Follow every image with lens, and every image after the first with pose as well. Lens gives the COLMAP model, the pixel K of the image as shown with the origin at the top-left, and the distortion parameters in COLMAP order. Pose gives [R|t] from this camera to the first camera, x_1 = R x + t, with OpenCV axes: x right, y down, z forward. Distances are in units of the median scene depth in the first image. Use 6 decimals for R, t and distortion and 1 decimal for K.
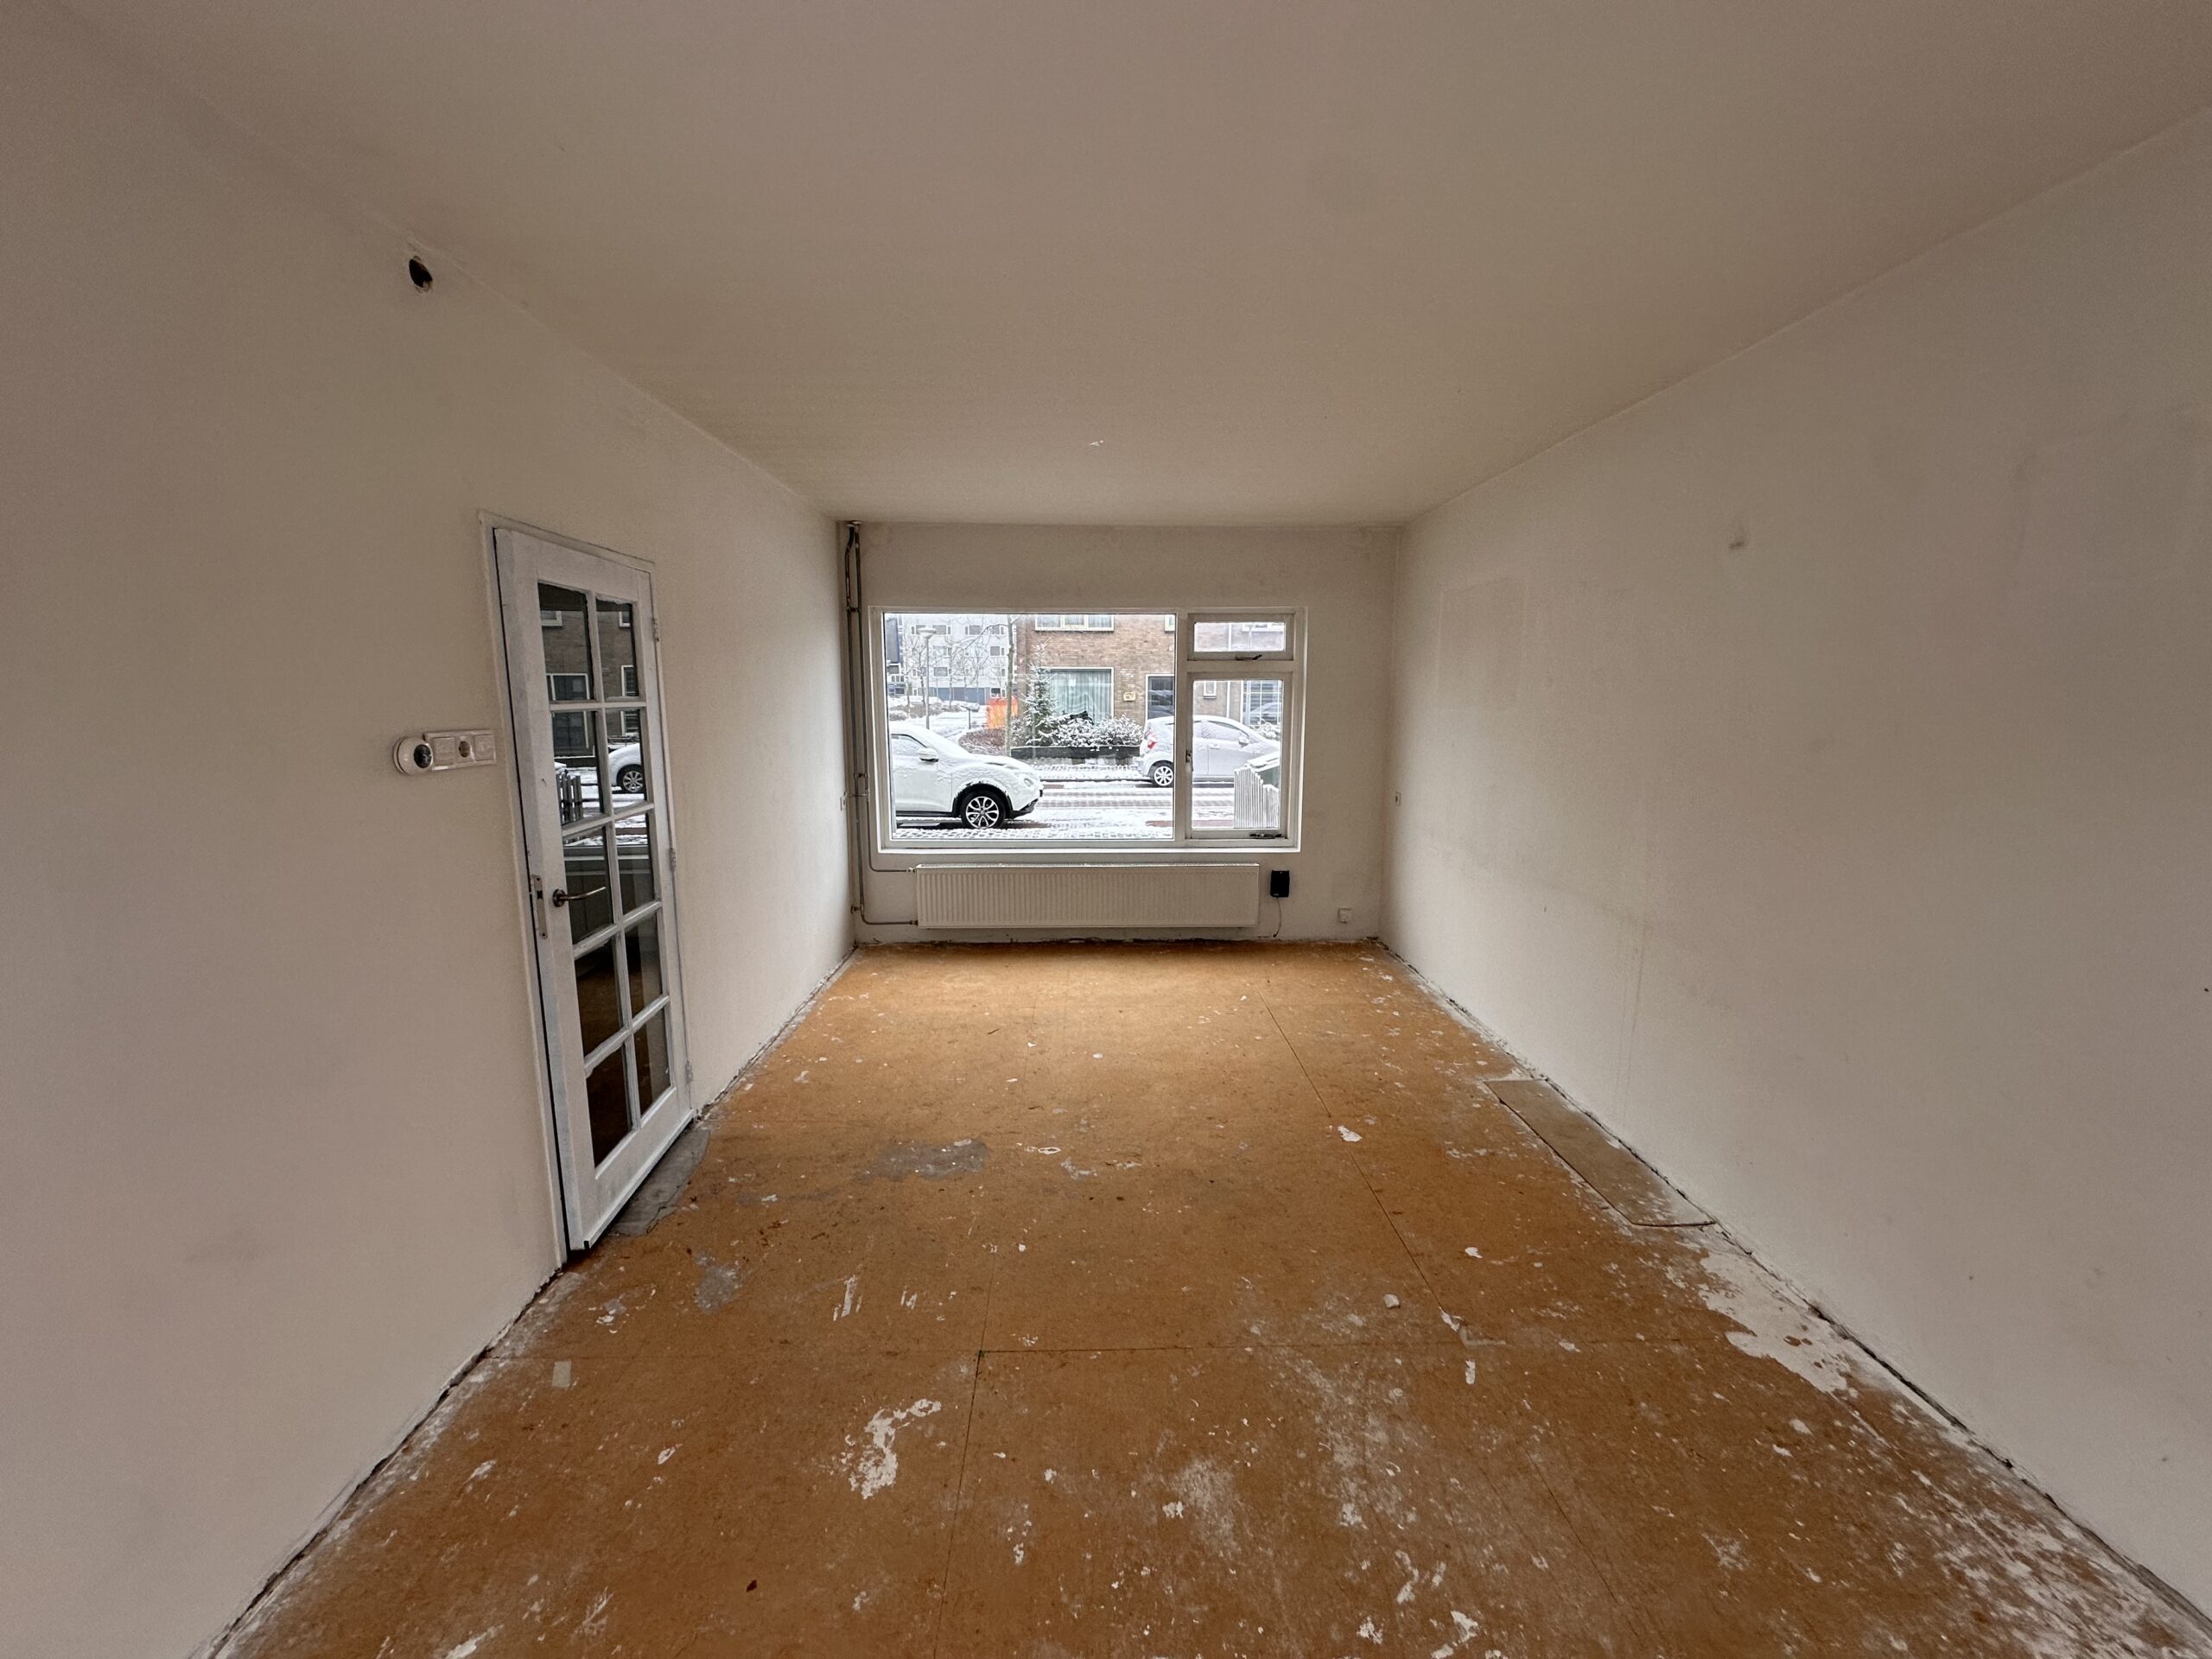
lens RADIAL K [[877.9, 0, 1106.0], [0, 877.9, 829.5], [0, 0, 1]] dist [0.000788, 0.000158]
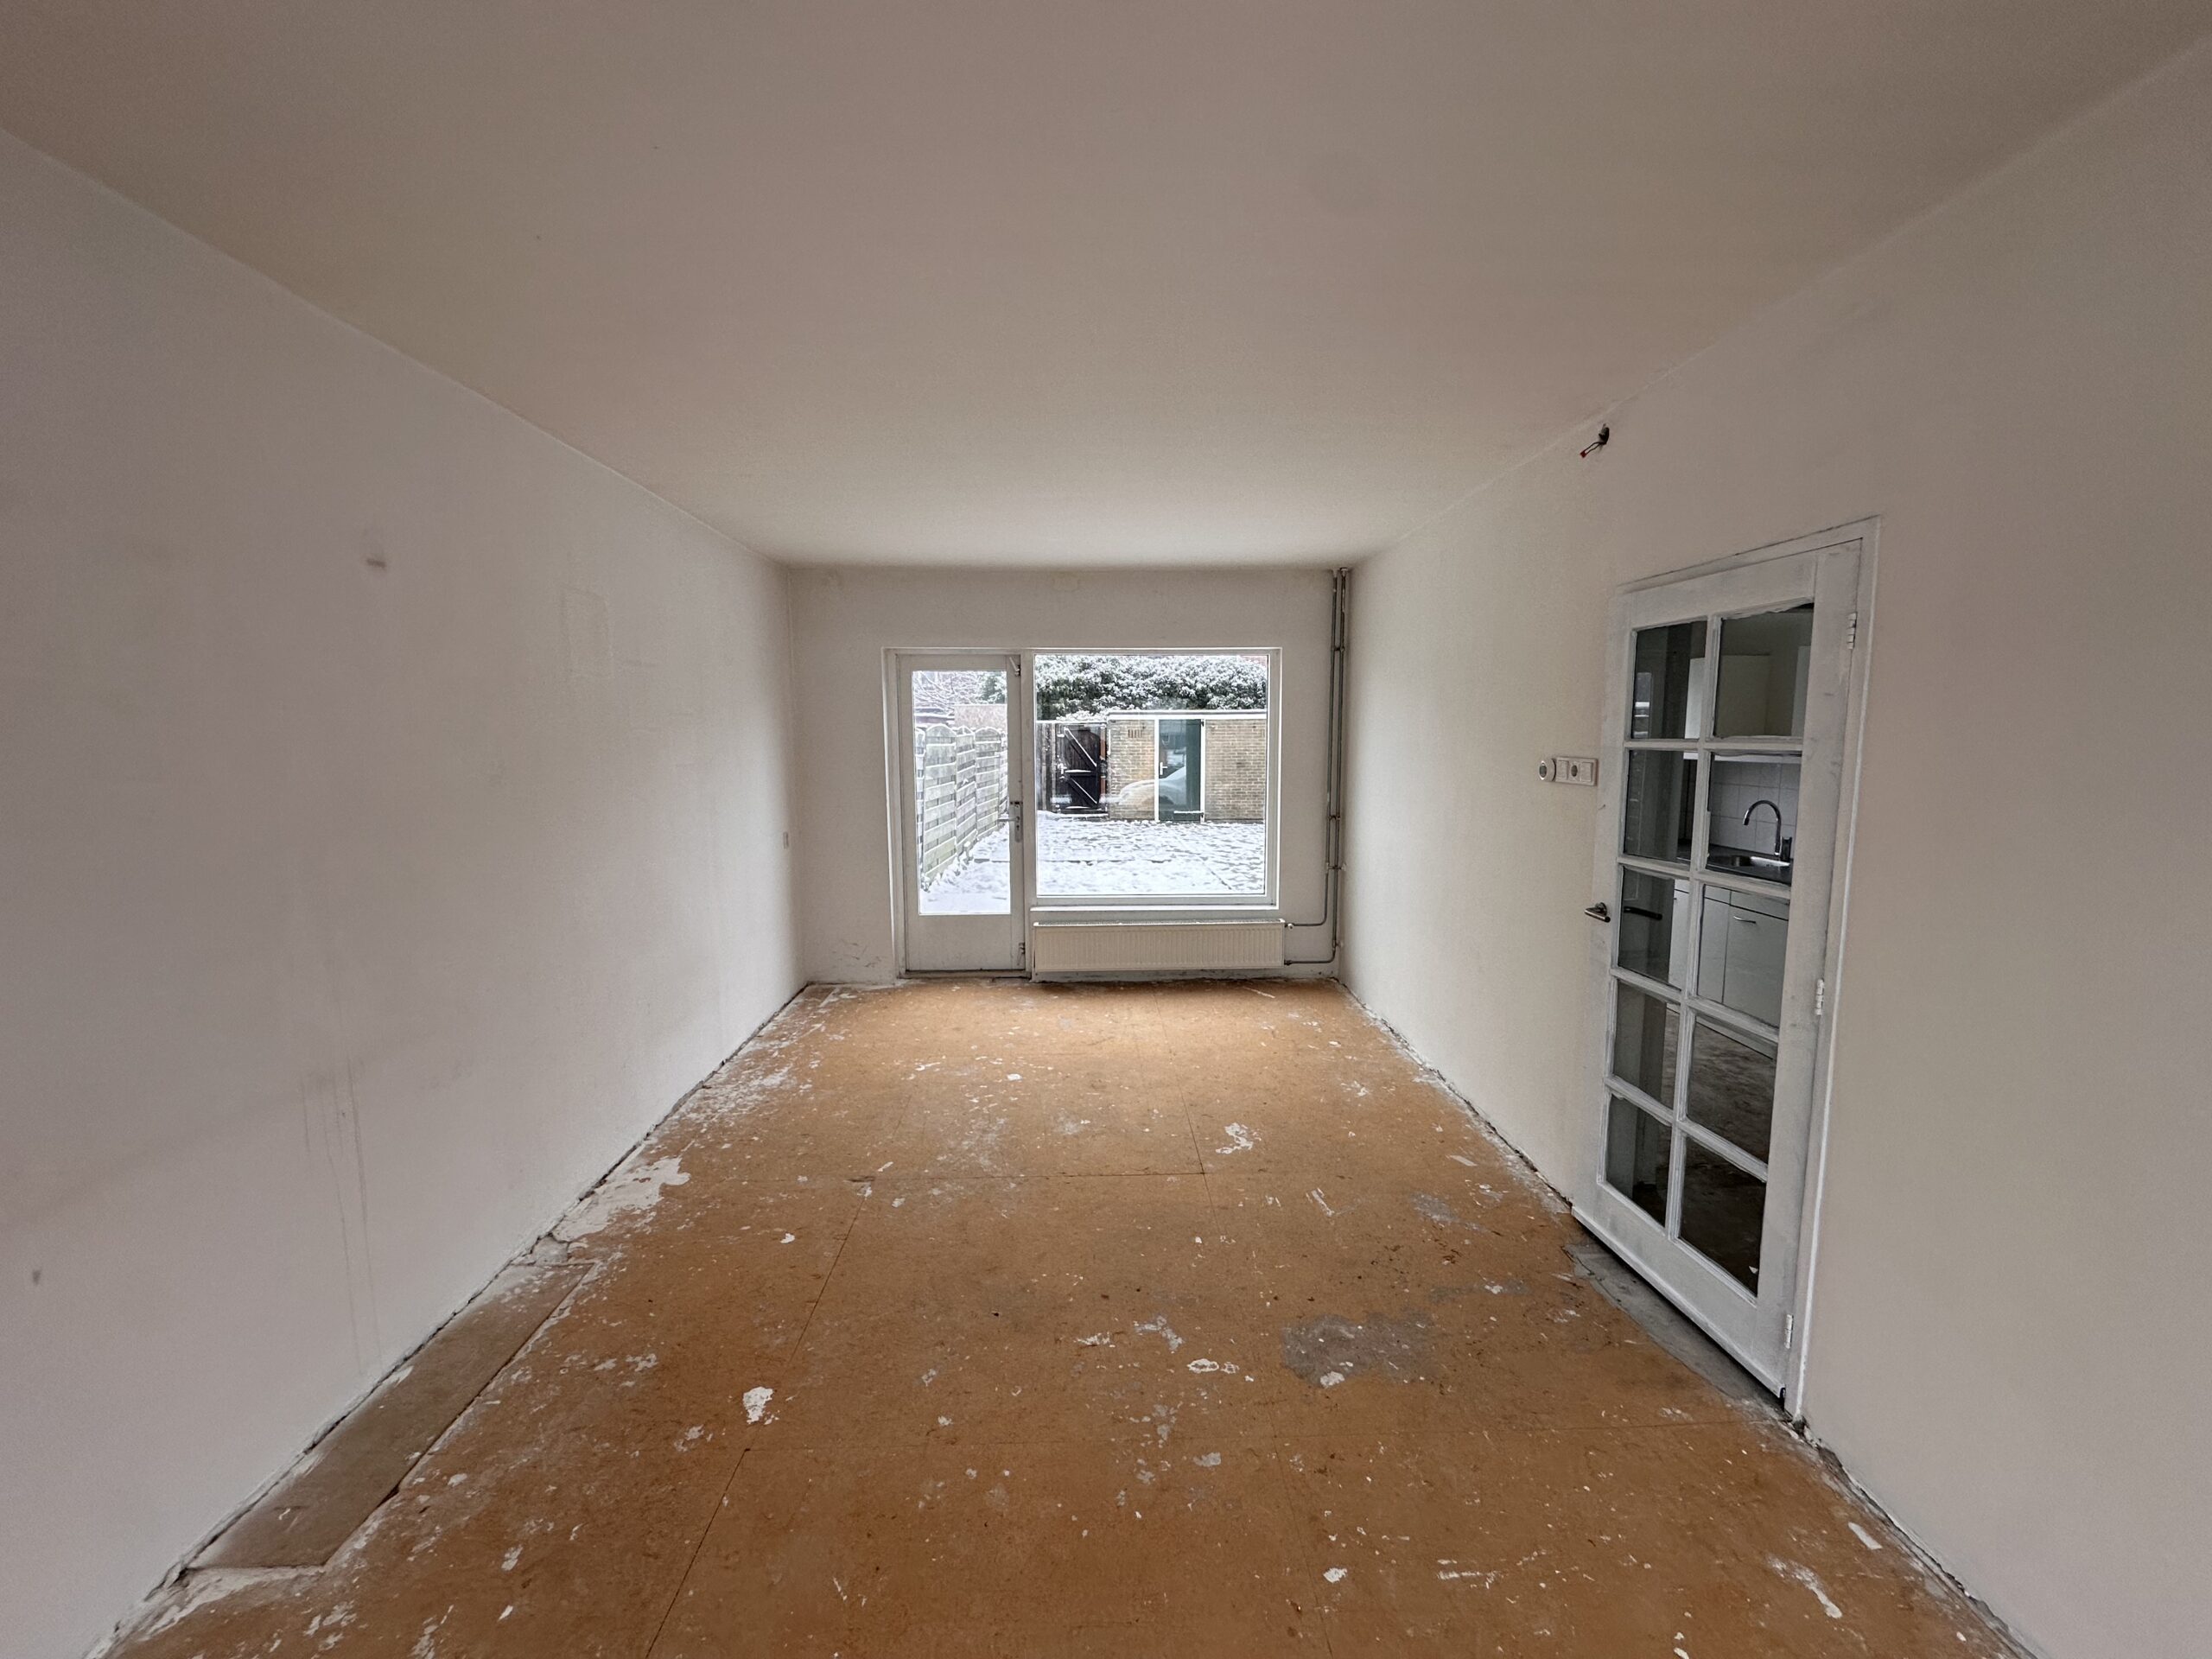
lens RADIAL K [[877.9, 0, 1106.0], [0, 877.9, 829.5], [0, 0, 1]] dist [0.000788, 0.000158]
pose [[-0.999993, 0.003606, 0.000911, 0.017350], [0.003719, 0.964387, 0.264470, -0.331714], [0.000075, 0.264471, -0.964394, 2.099478]]
